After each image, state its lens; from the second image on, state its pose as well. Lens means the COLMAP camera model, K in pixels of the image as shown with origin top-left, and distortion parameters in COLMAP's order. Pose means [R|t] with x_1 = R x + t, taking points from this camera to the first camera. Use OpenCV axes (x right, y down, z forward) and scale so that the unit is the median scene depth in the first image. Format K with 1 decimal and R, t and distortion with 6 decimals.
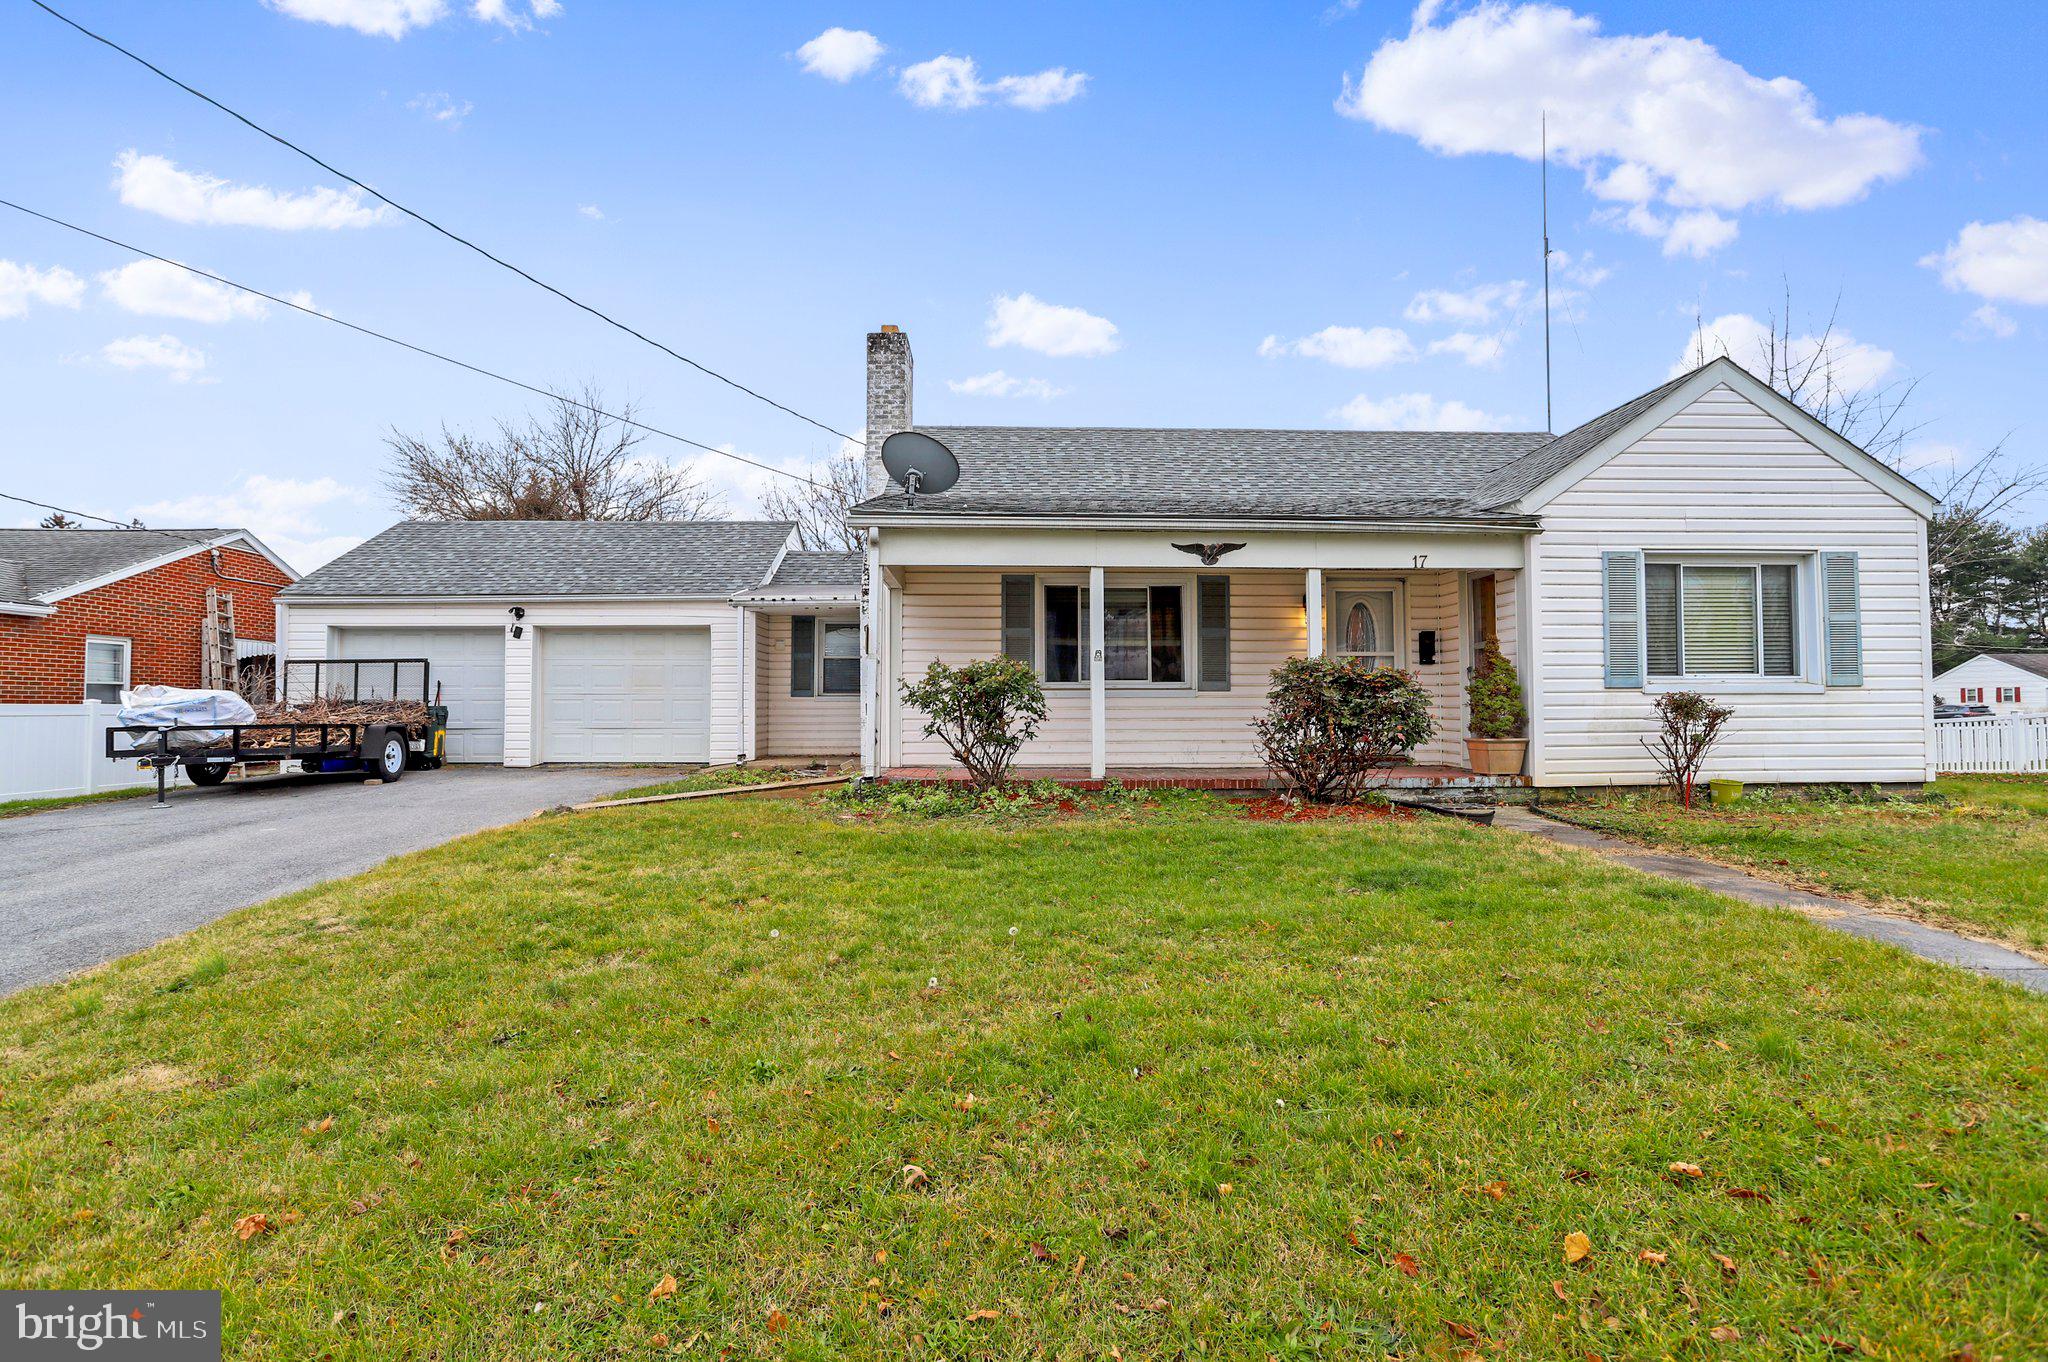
lens RADIAL K [[1055.3, 0, 1022.6], [0, 1055.3, 676.0], [0, 0, 1]] dist [-0.027139, 0.007451]
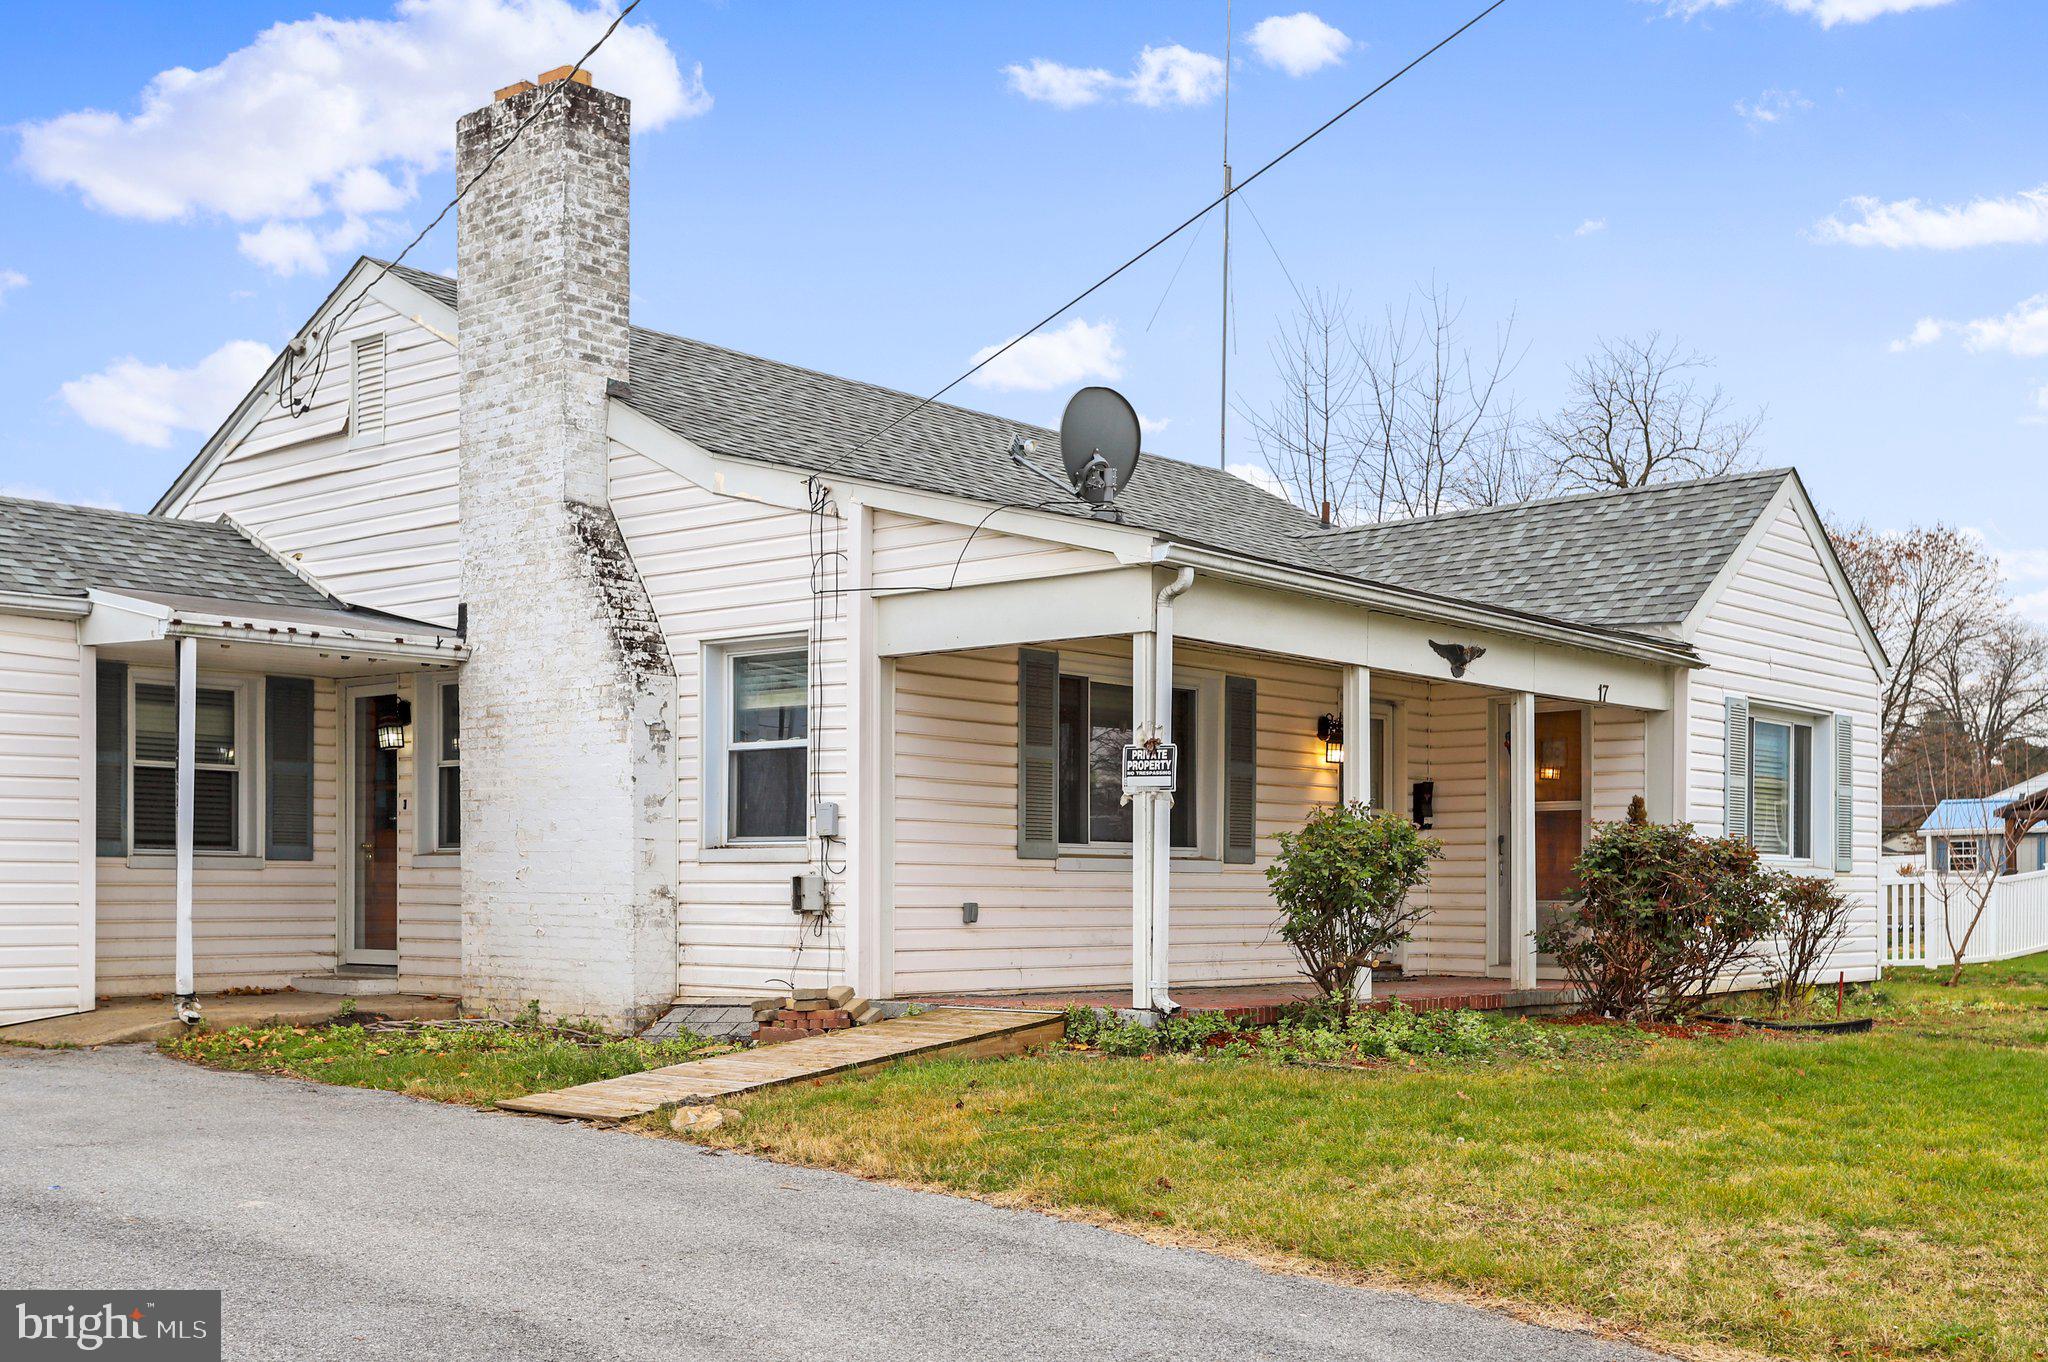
lens RADIAL K [[2235.8, 0, 1043.0], [0, 2235.8, 931.0], [0, 0, 1]] dist [-0.002138, 0.000000]
pose [[0.678083, -0.005252, 0.734967, -0.900602], [-0.028386, 0.999041, 0.033328, 0.013800], [-0.734437, -0.043462, 0.677284, 0.196937]]
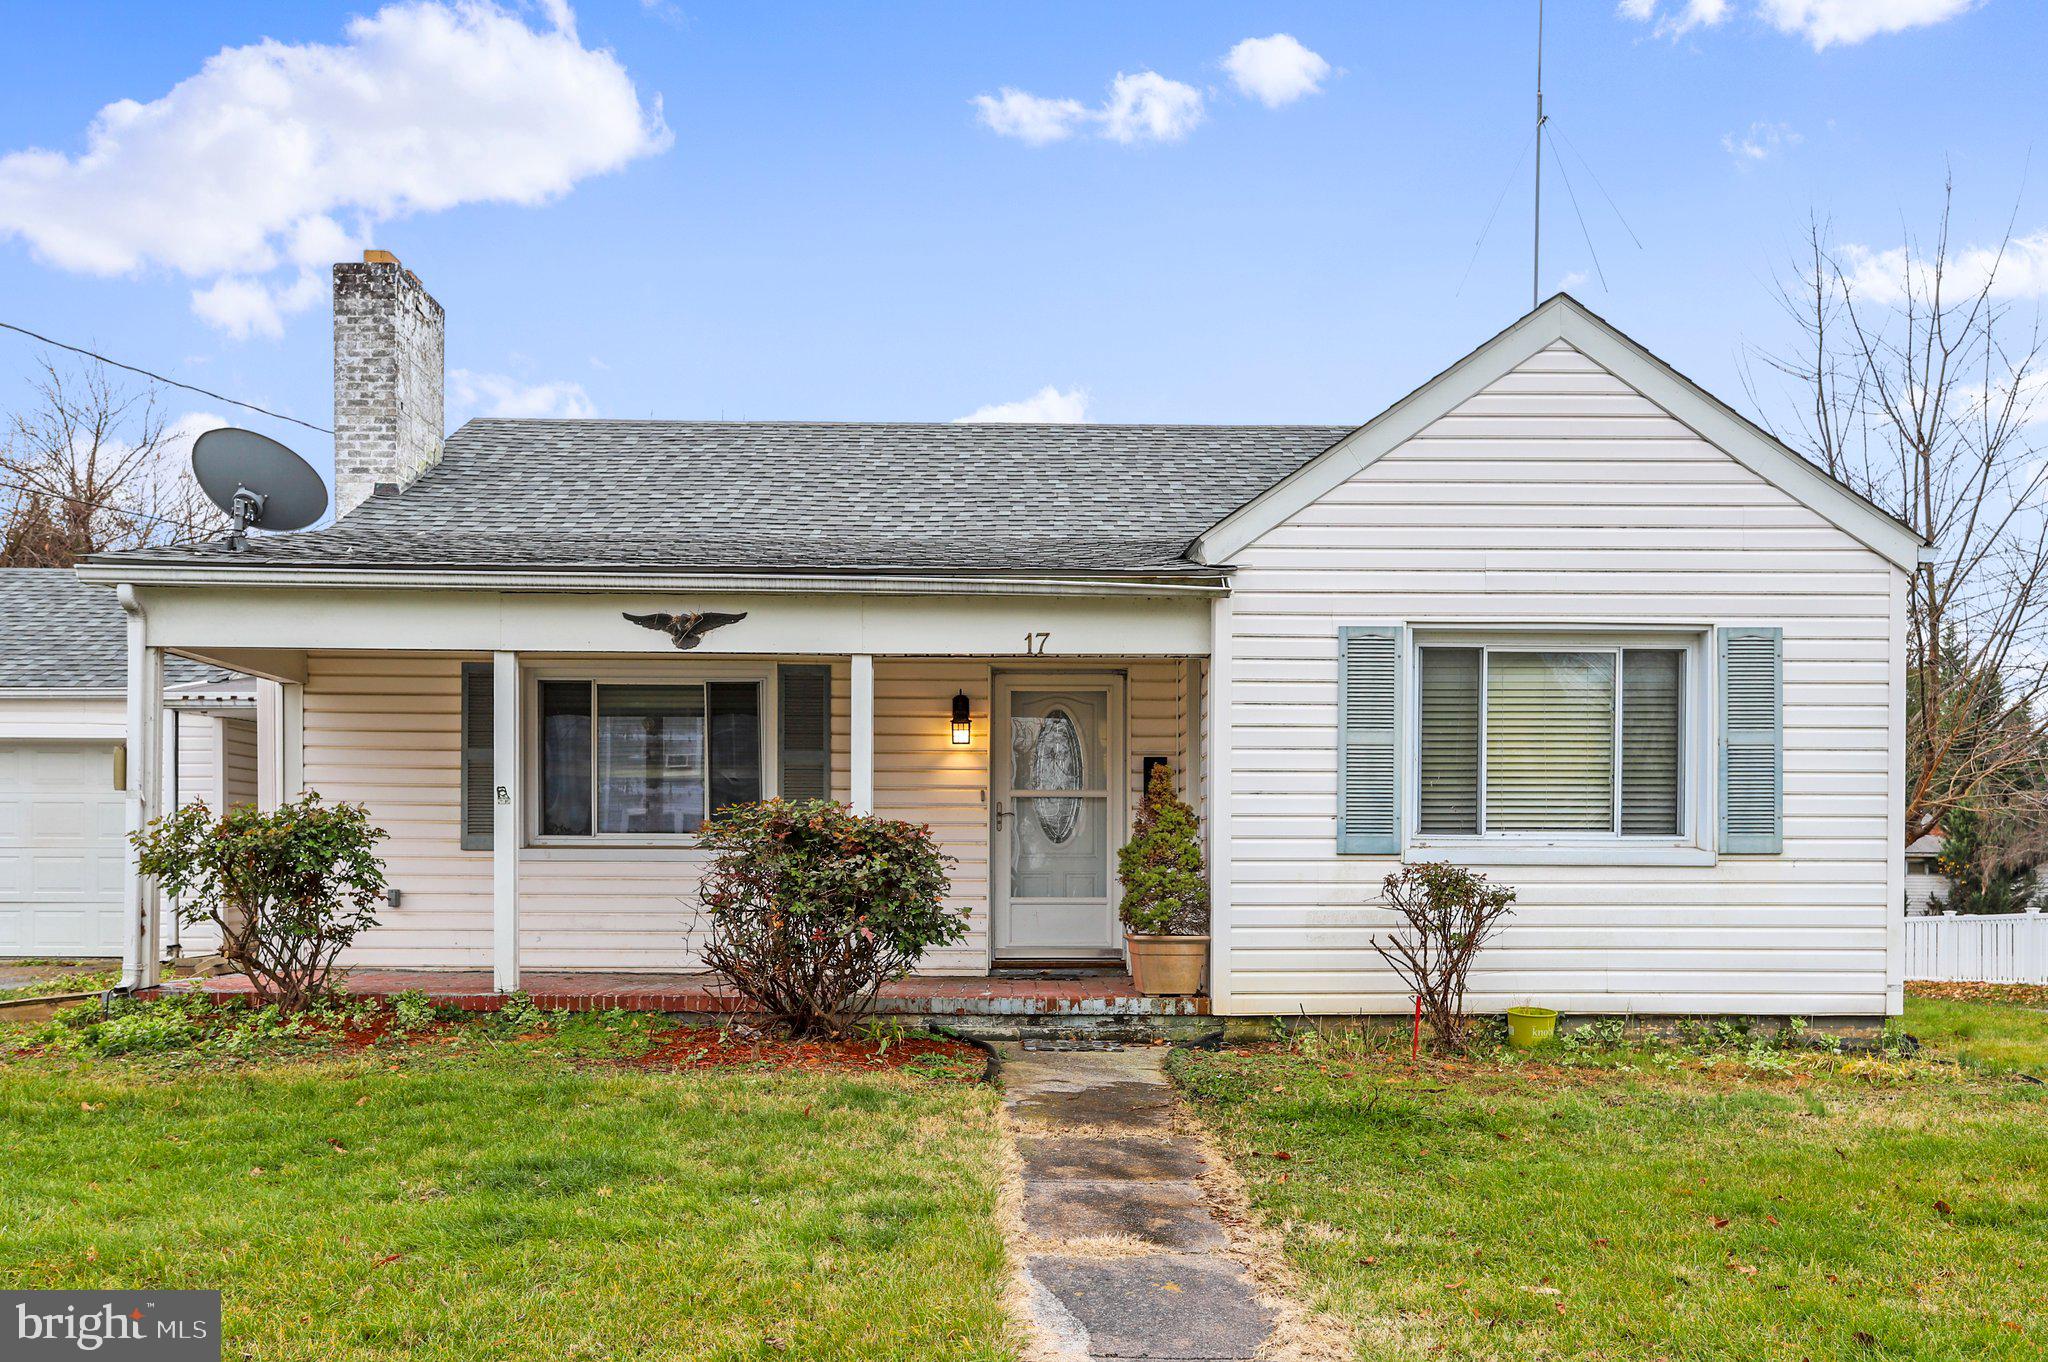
lens RADIAL K [[1657.9, 0, 1017.1], [0, 1657.9, 892.3], [0, 0, 1]] dist [-0.000449, 0.006867]
pose [[0.999664, 0.008047, -0.024621, 0.341995], [-0.006906, 0.998914, 0.046083, -0.008051], [0.024965, -0.045897, 0.998634, 0.032274]]
